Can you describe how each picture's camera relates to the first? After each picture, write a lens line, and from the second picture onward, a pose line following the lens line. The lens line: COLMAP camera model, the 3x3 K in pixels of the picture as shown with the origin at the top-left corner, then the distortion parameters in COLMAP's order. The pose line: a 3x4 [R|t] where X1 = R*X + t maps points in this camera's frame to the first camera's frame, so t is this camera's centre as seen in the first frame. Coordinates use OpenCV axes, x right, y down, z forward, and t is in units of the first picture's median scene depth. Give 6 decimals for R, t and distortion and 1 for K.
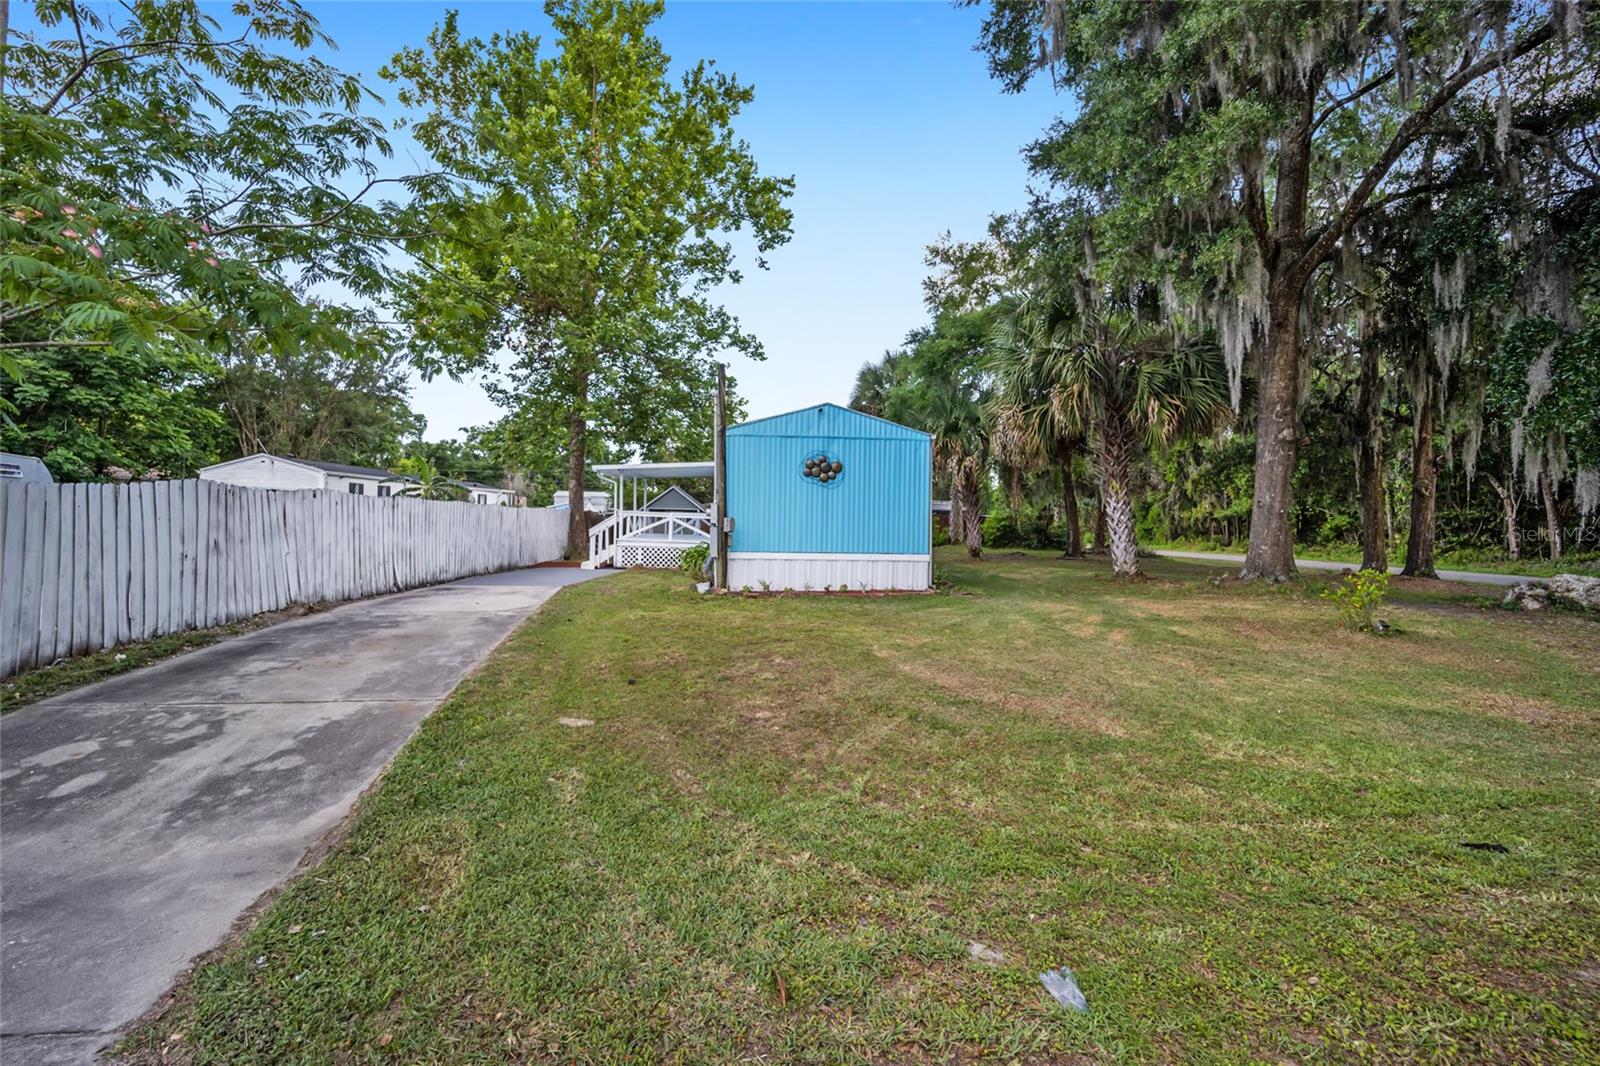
lens RADIAL K [[653.4, 0, 805.4], [0, 653.4, 517.5], [0, 0, 1]] dist [-0.019083, 0.000358]
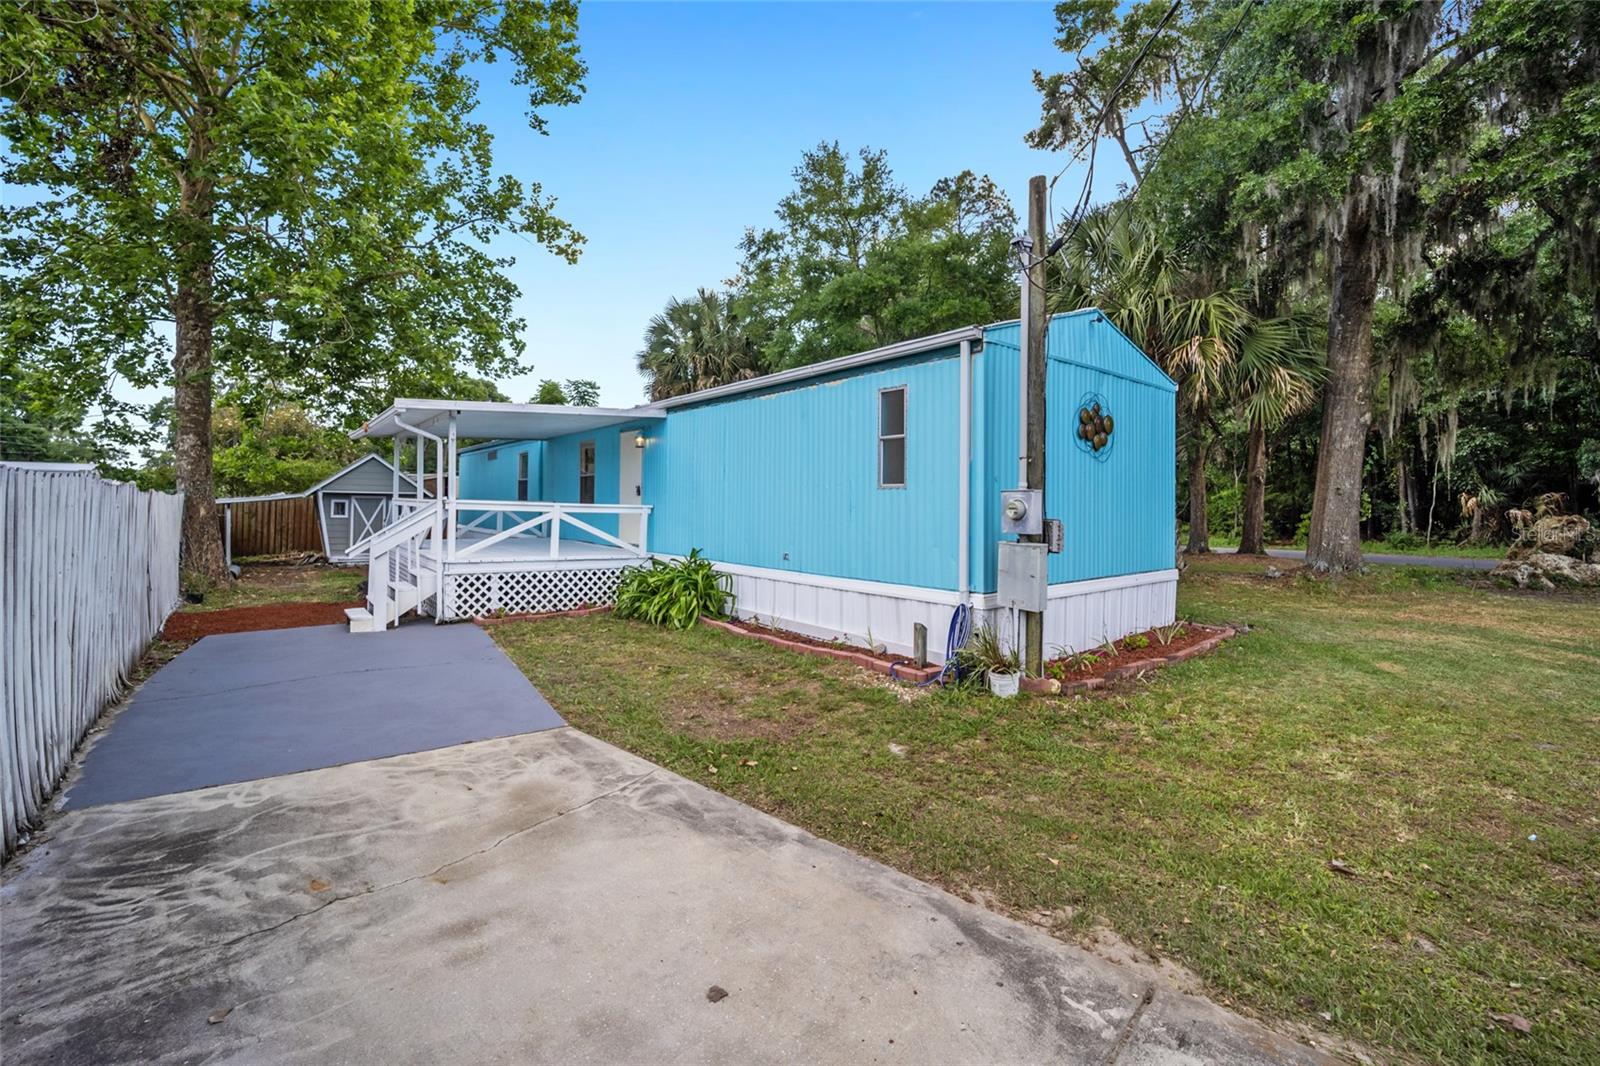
lens RADIAL K [[653.4, 0, 788.8], [0, 653.4, 505.0], [0, 0, 1]] dist [-0.019083, 0.000358]
pose [[0.833505, -0.009628, 0.552428, -0.400048], [0.004293, 0.999931, 0.010949, -0.012446], [-0.552495, -0.006755, 0.833489, 0.558038]]
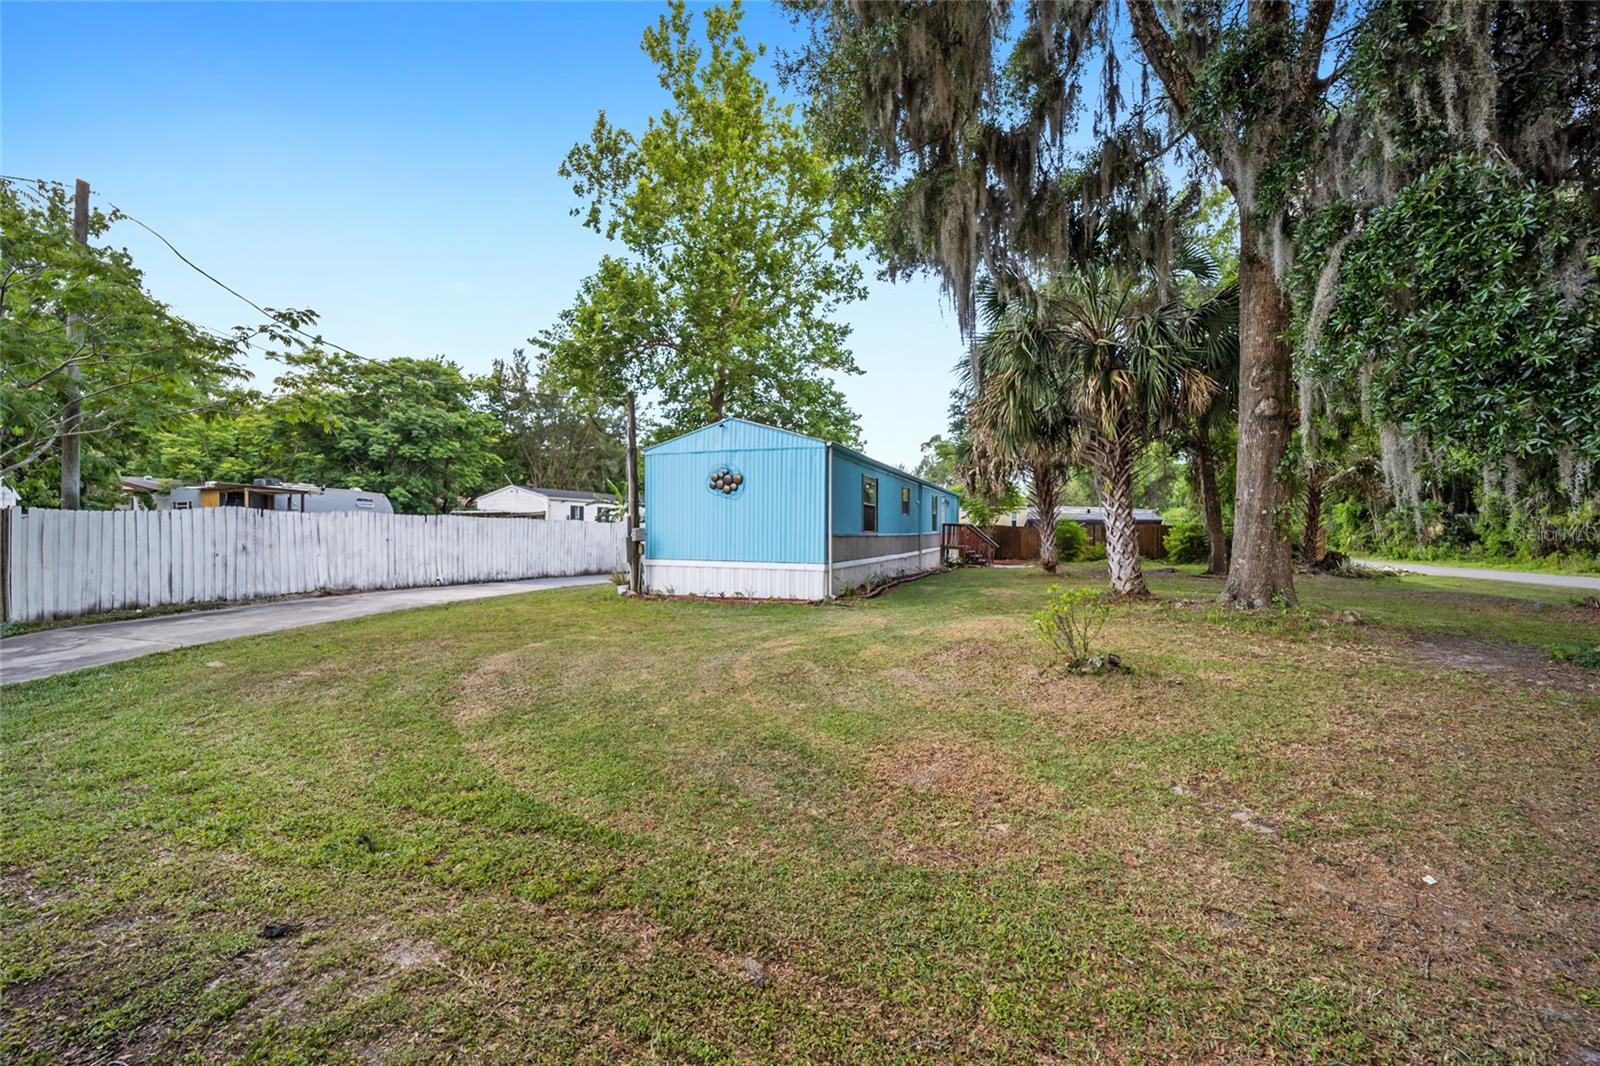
lens RADIAL K [[653.4, 0, 802.1], [0, 653.4, 532.2], [0, 0, 1]] dist [-0.019083, 0.000358]
pose [[0.900162, -0.007853, -0.435485, 0.483026], [0.007861, 0.999968, -0.001784, 0.008645], [0.435485, -0.001818, 0.900194, 0.086035]]
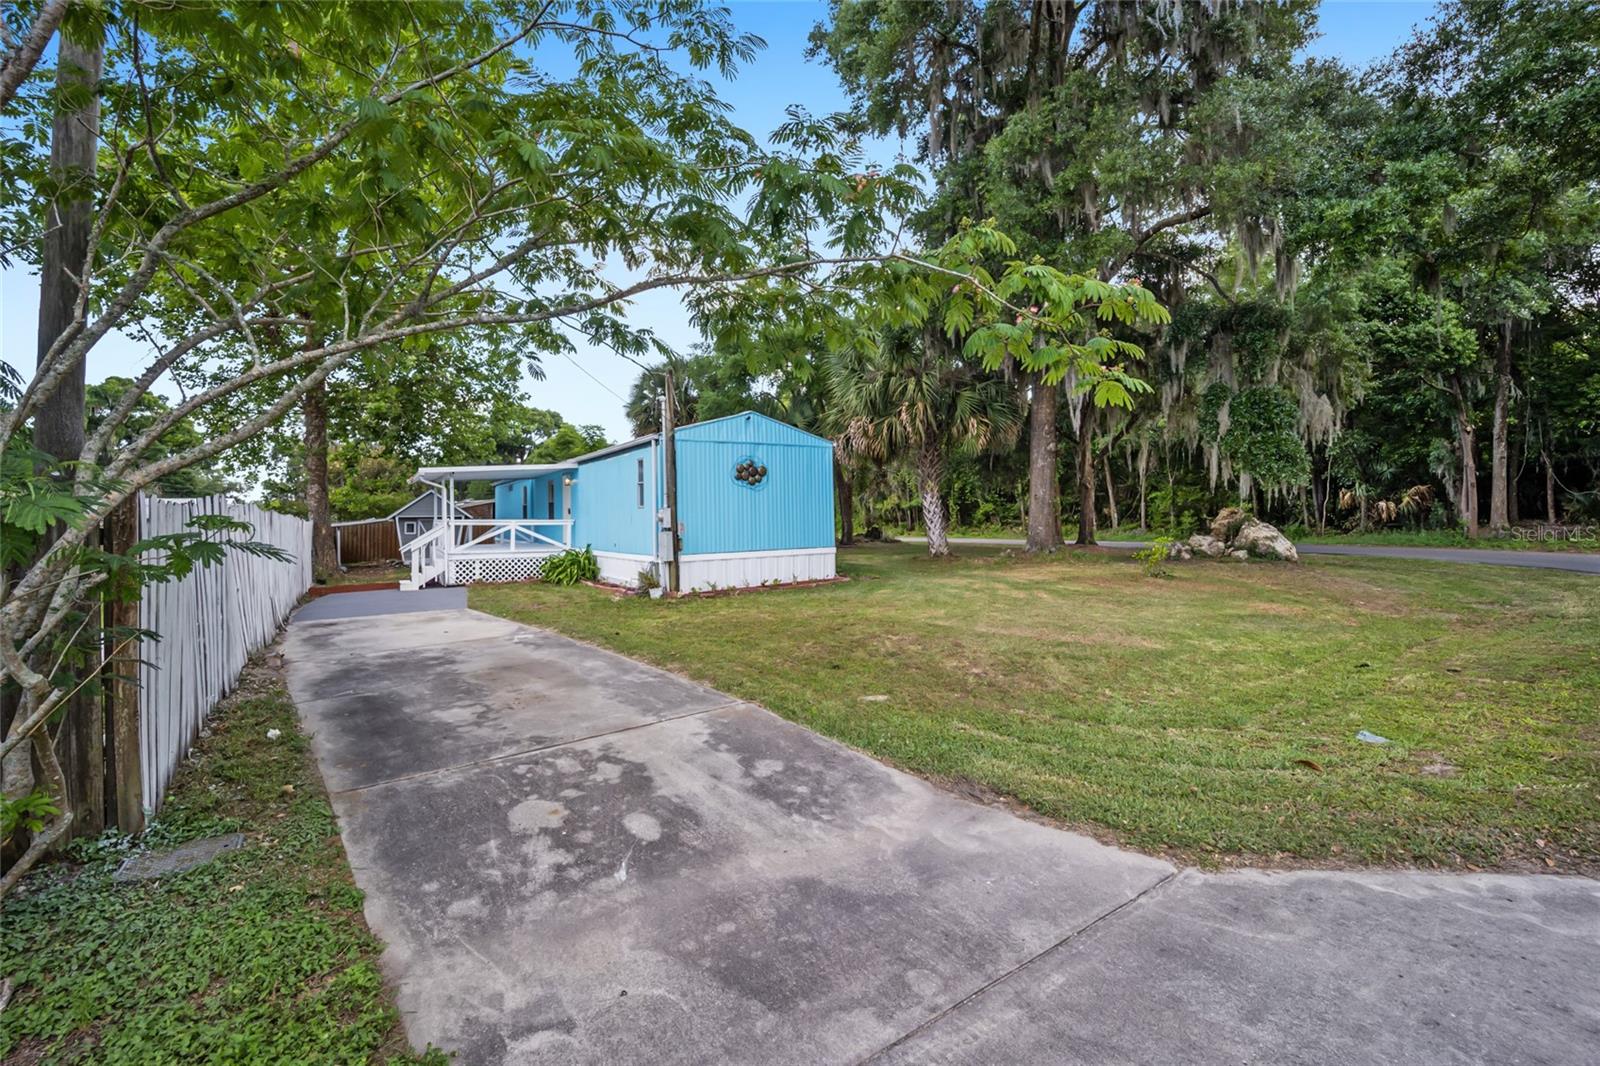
lens RADIAL K [[653.4, 0, 811.5], [0, 653.4, 516.6], [0, 0, 1]] dist [-0.019083, 0.000358]
pose [[0.876656, -0.035562, 0.479802, -0.327088], [0.034521, 0.999343, 0.010996, -0.008685], [-0.479878, 0.006924, 0.877308, 0.009265]]
